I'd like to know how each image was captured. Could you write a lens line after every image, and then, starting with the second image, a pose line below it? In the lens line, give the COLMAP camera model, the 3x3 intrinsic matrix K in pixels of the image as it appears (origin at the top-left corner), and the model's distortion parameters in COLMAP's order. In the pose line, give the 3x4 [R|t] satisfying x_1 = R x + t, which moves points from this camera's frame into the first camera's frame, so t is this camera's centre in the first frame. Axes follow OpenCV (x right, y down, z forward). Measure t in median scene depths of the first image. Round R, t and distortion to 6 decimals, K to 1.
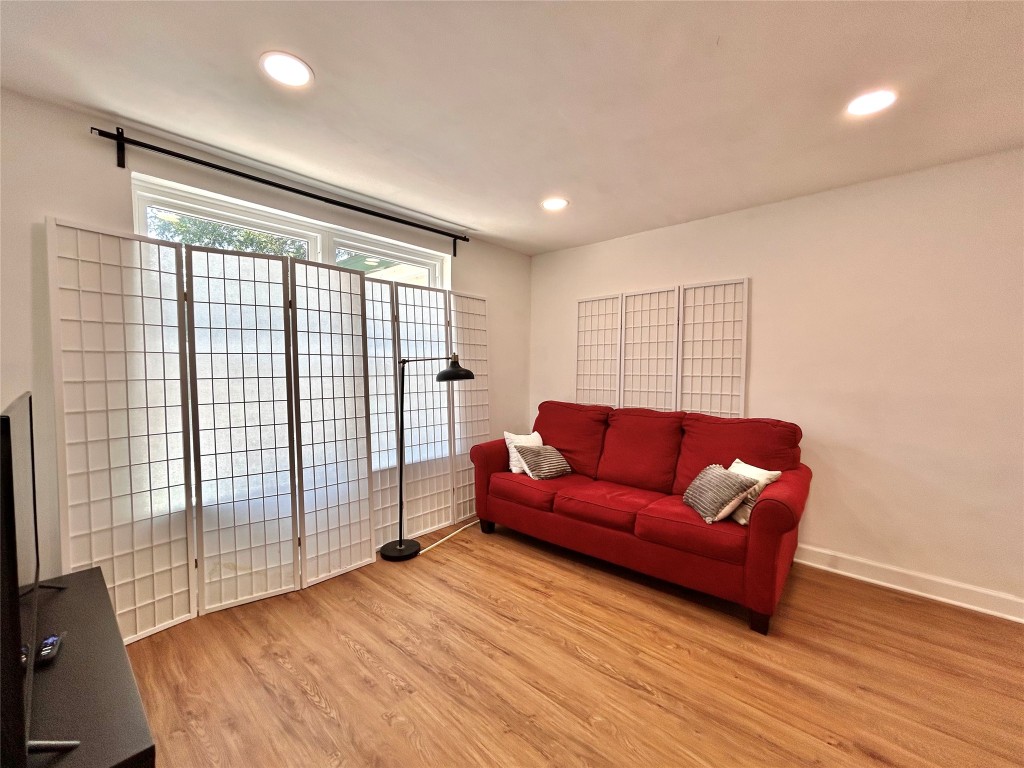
lens RADIAL K [[413.2, 0, 513.7], [0, 413.2, 388.1], [0, 0, 1]] dist [-0.002829, -0.000147]
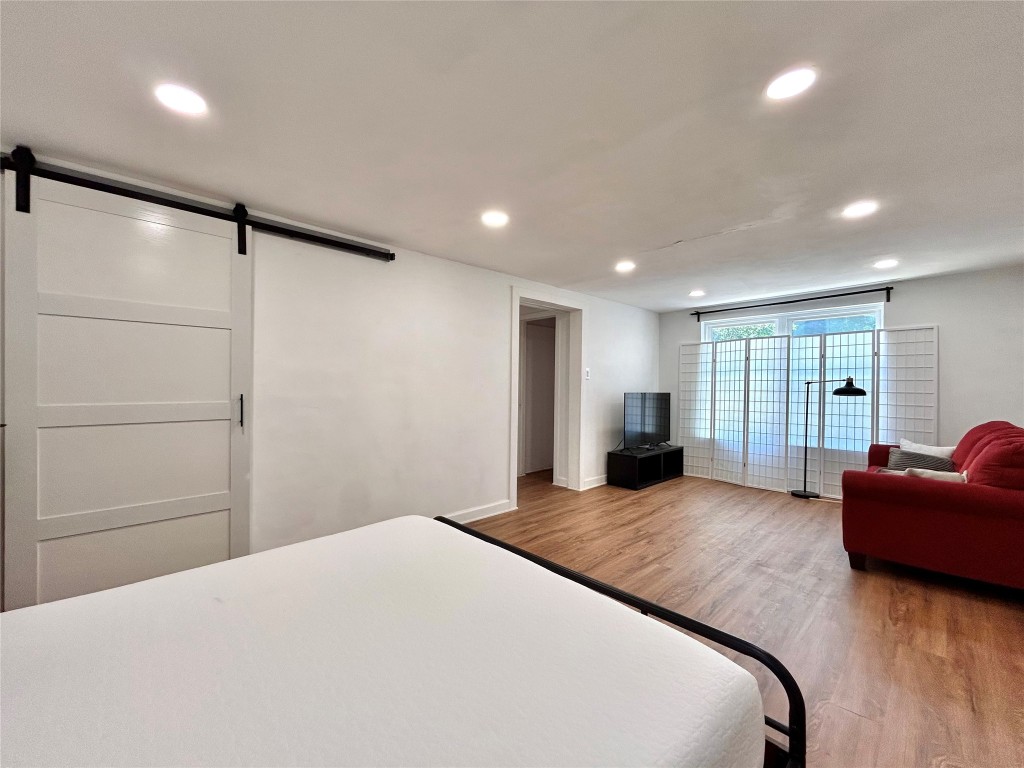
lens RADIAL K [[413.2, 0, 509.3], [0, 413.2, 387.4], [0, 0, 1]] dist [-0.002829, -0.000147]
pose [[-0.085758, -0.005397, -0.996301, 1.578791], [-0.058433, 0.998291, -0.000378, 0.027132], [0.994601, 0.058184, -0.085927, -0.082494]]
